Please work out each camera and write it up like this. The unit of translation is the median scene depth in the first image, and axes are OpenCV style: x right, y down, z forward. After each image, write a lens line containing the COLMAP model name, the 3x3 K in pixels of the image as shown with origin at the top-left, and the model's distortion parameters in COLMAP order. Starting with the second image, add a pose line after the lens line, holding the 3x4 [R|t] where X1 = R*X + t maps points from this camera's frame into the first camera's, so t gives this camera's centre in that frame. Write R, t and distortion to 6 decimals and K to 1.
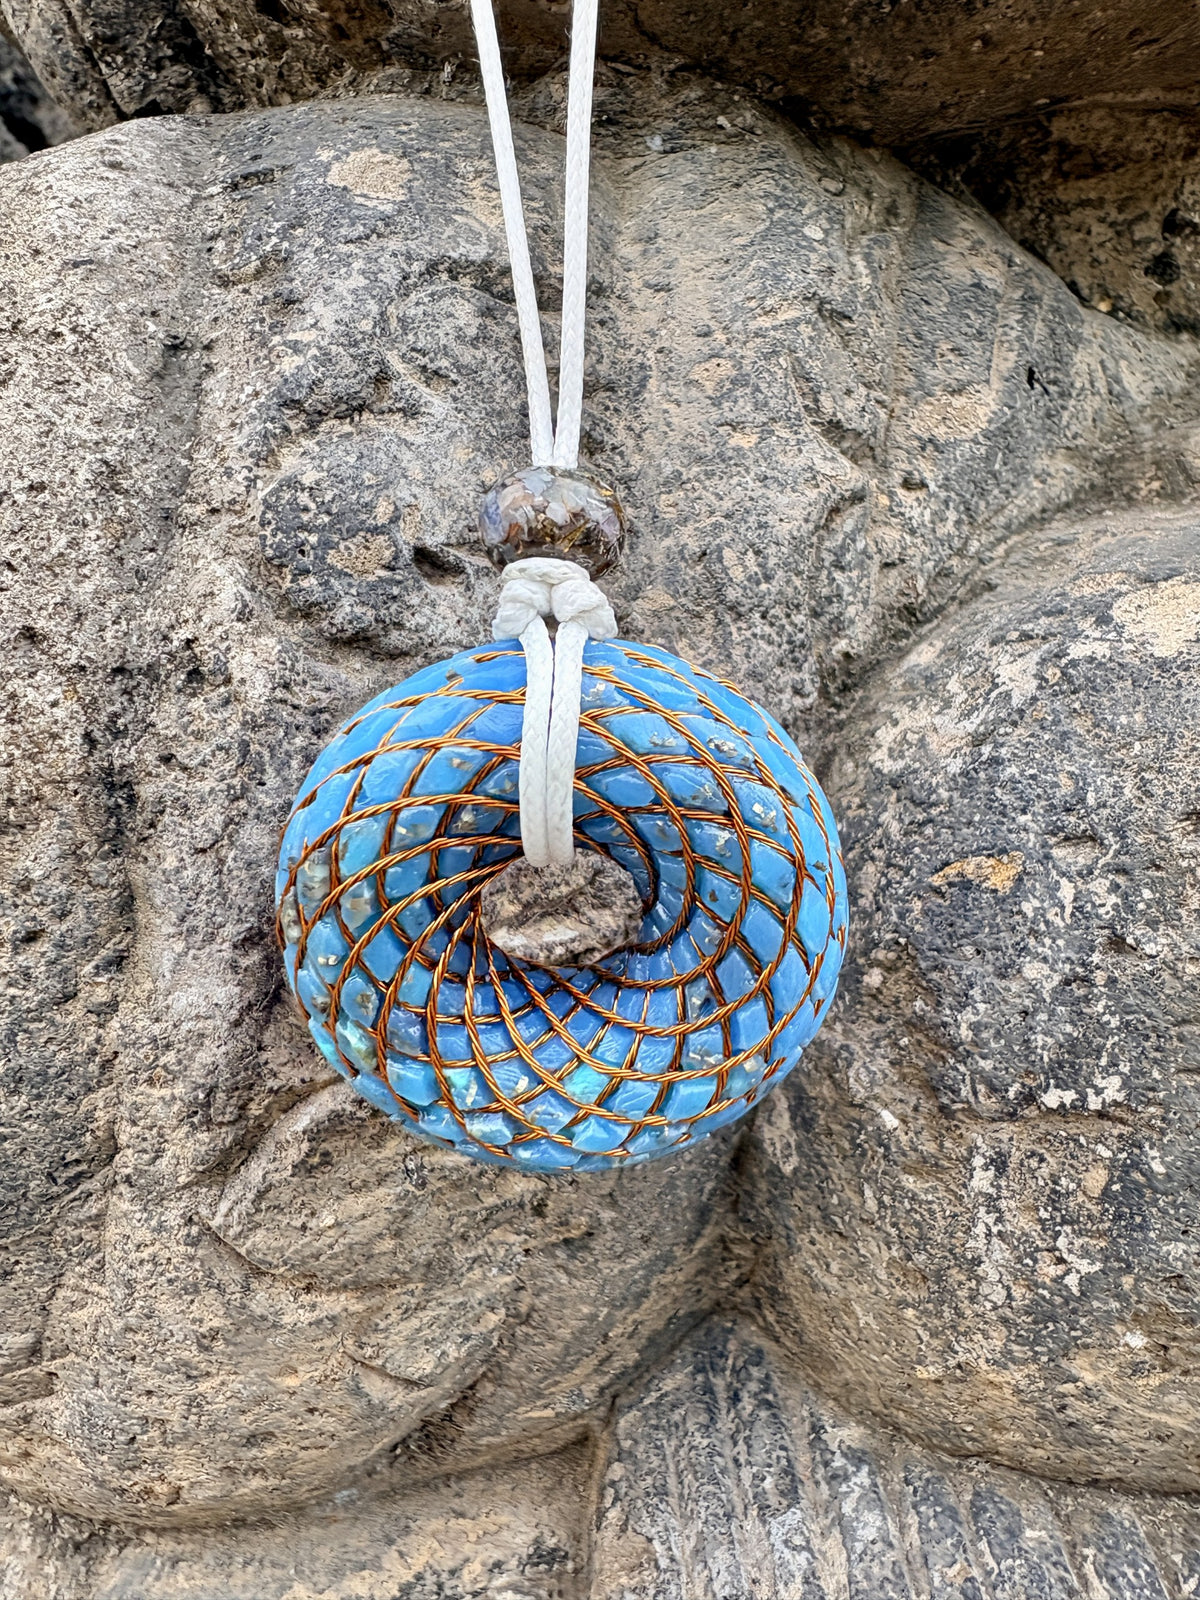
lens RADIAL K [[1234.1, 0, 601.1], [0, 1234.1, 702.4], [0, 0, 1]] dist [-0.000152, 0.006327]
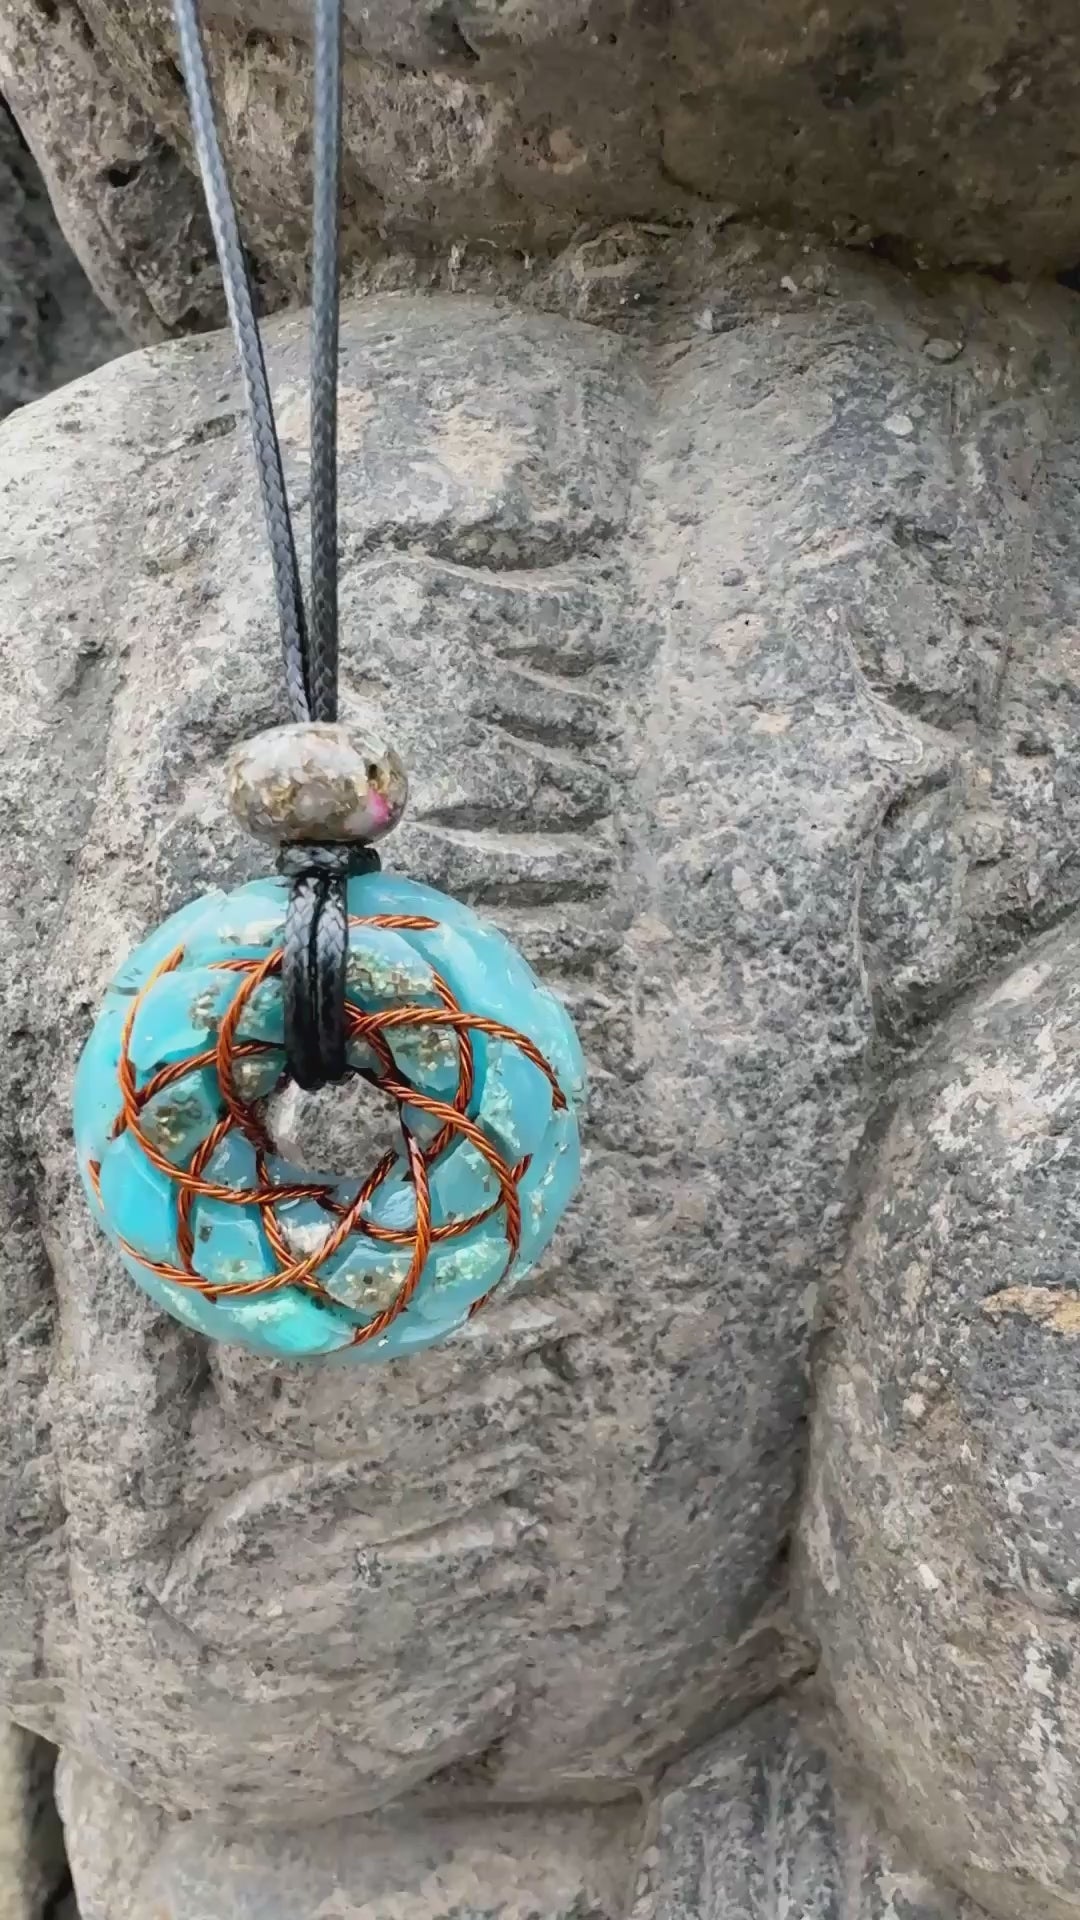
lens RADIAL K [[1296.4, 0, 542.5], [0, 1296.4, 964.4], [0, 0, 1]] dist [0.001689, 0.002033]
pose [[0.965747, 0.021229, -0.258615, 0.207572], [0.004897, 0.994979, 0.099960, -0.153835], [0.259439, -0.097803, 0.960795, 0.161161]]
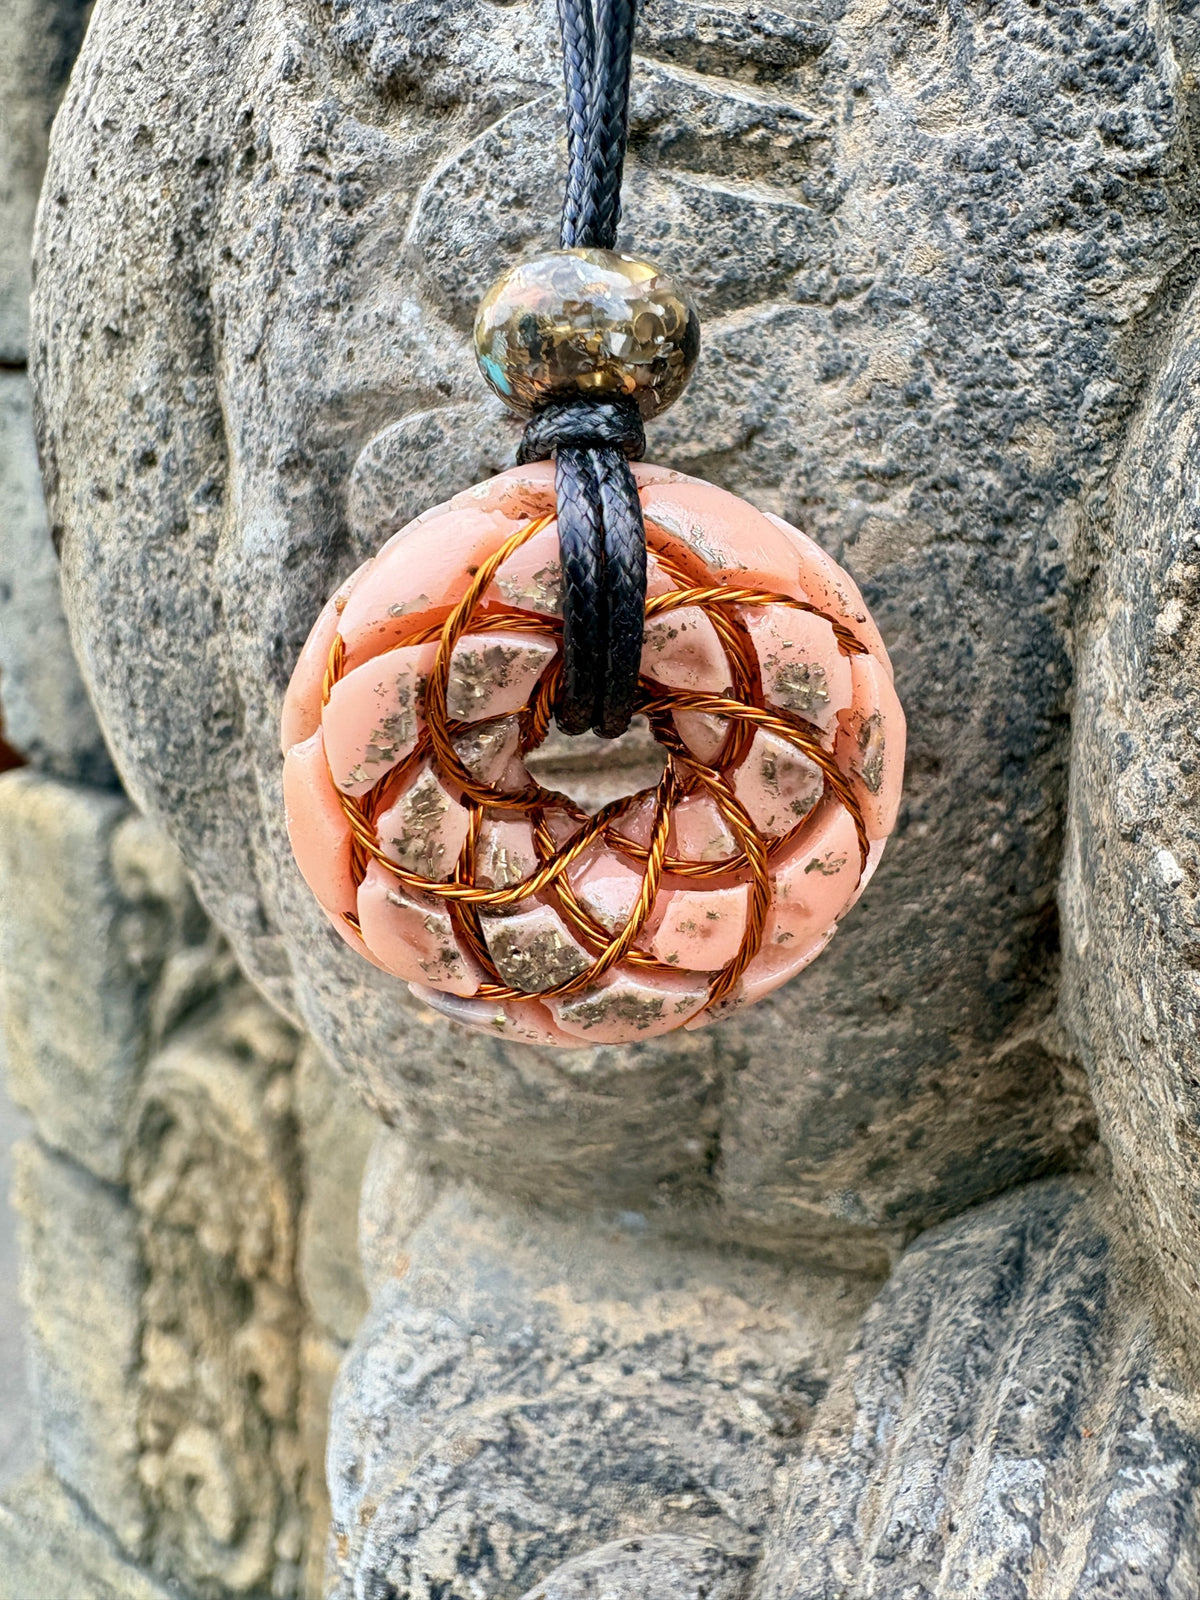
lens RADIAL K [[1241.3, 0, 596.7], [0, 1241.3, 625.3], [0, 0, 1]] dist [0.001752, 0.001288]
pose [[0.775768, 0.087158, -0.624970, 0.388234], [-0.048439, 0.995718, 0.078736, 0.203591], [0.629156, -0.030809, 0.776668, 0.414556]]
